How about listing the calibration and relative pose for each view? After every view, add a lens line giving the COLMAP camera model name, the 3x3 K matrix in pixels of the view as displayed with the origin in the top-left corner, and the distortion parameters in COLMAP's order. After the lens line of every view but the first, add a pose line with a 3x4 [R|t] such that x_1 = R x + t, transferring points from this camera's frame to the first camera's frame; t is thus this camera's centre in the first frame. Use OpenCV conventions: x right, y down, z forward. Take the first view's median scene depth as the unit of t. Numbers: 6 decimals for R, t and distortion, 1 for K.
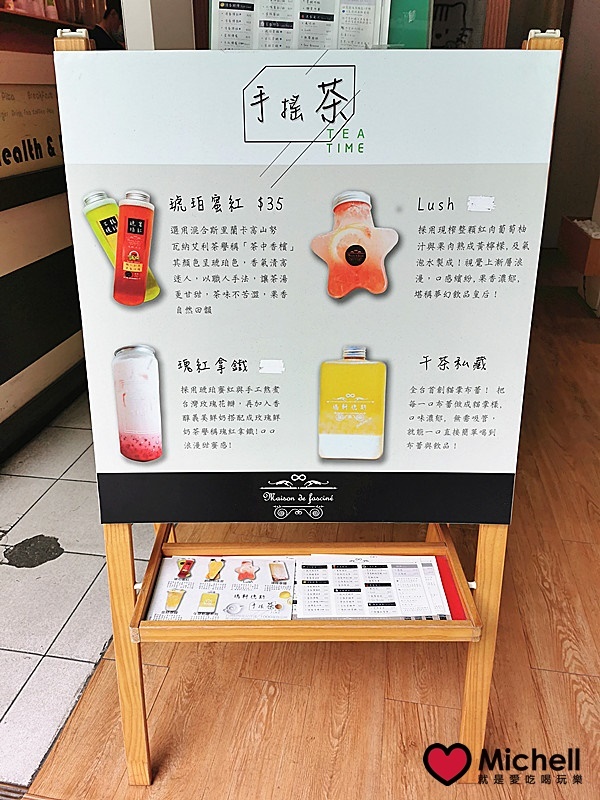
lens RADIAL K [[606.3, 0, 289.9], [0, 606.3, 403.7], [0, 0, 1]] dist [0.068495, -0.093291]
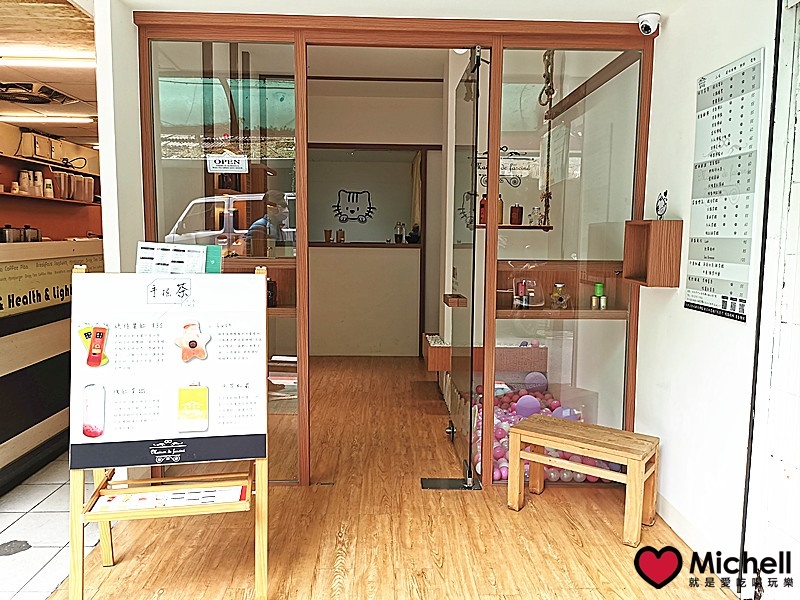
lens RADIAL K [[606.3, 0, 400.0], [0, 606.3, 300.0], [0, 0, 1]] dist [0.068495, -0.093291]
pose [[0.978074, -0.005906, 0.208173, 0.402826], [0.078912, 0.935569, -0.344214, 0.502106], [-0.192728, 0.353094, 0.915522, -1.485921]]
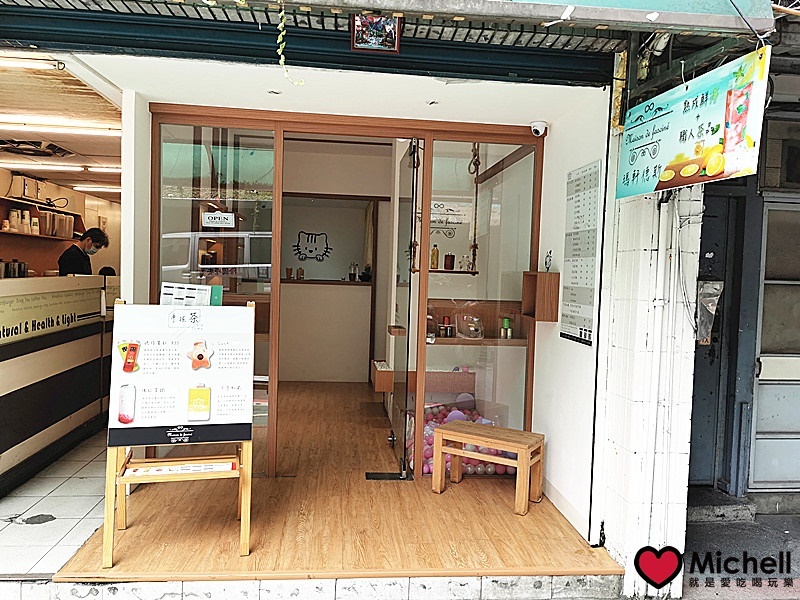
lens RADIAL K [[613.7, 0, 397.3], [0, 613.7, 290.0], [0, 0, 1]] dist [0.076211, -0.099347]
pose [[0.960735, 0.027872, 0.276065, 0.194174], [0.090224, 0.909492, -0.405812, 0.909118], [-0.262390, 0.414785, 0.871266, -2.441514]]
